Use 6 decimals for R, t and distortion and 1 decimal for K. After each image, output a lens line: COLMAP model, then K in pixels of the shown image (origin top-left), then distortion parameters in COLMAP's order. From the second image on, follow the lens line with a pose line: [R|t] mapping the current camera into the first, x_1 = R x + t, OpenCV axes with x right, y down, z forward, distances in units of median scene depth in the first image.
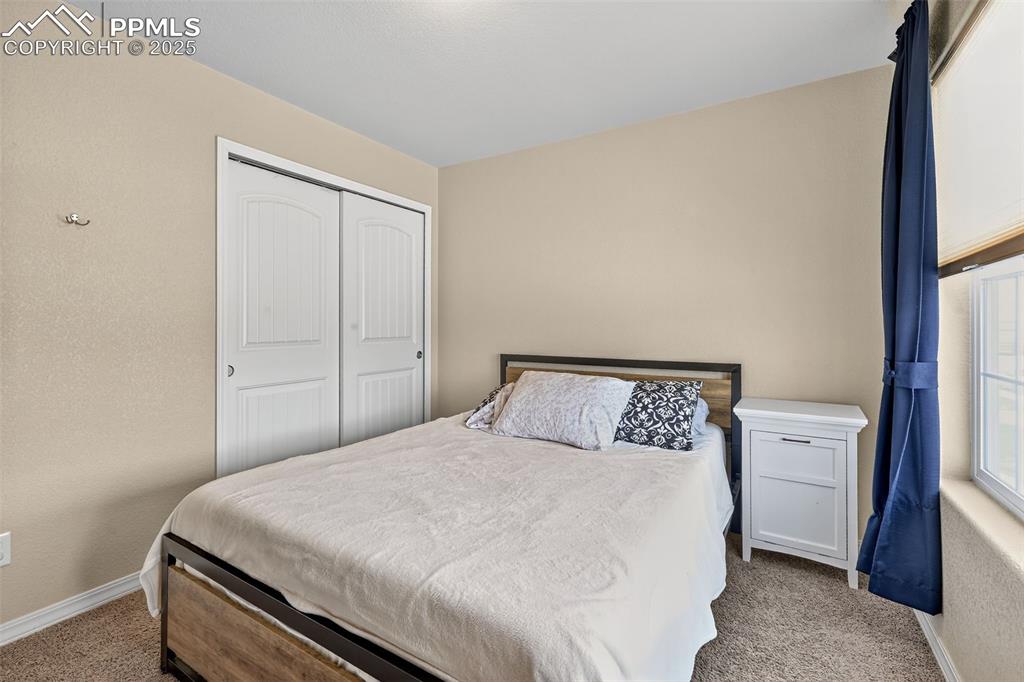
lens RADIAL K [[440.8, 0, 518.3], [0, 440.8, 328.8], [0, 0, 1]] dist [0.000908, -0.000008]
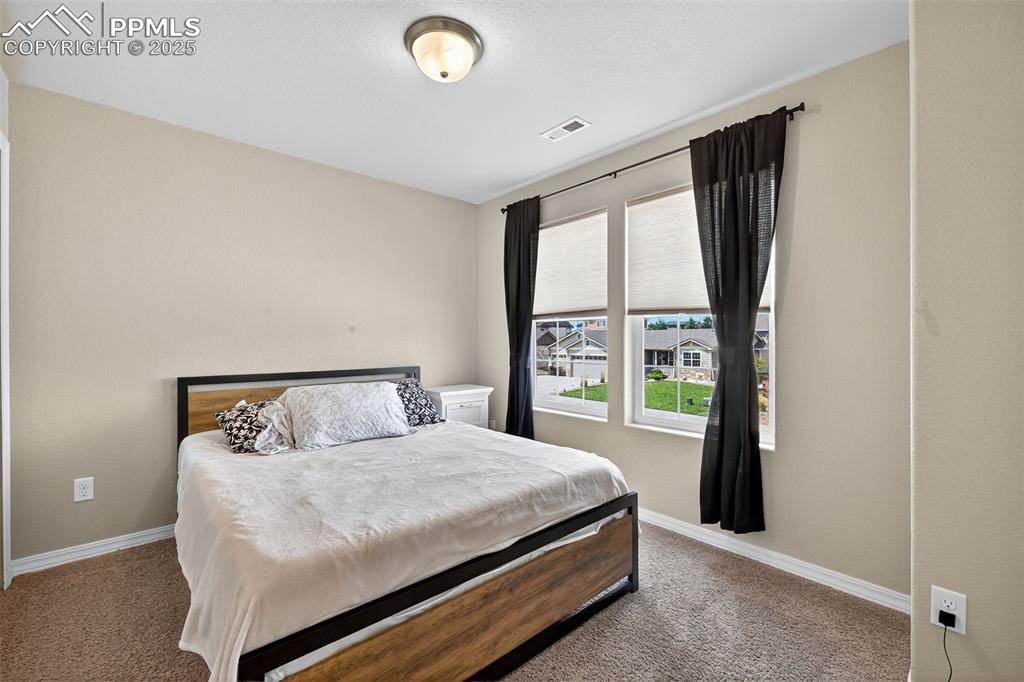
lens RADIAL K [[426.4, 0, 512.0], [0, 426.4, 341.0], [0, 0, 1]] dist [0.000707, 0.000168]
pose [[0.293340, -0.000540, 0.956008, -1.285325], [0.009915, 0.999948, -0.002478, -0.000974], [-0.955957, 0.010205, 0.293330, 0.429706]]
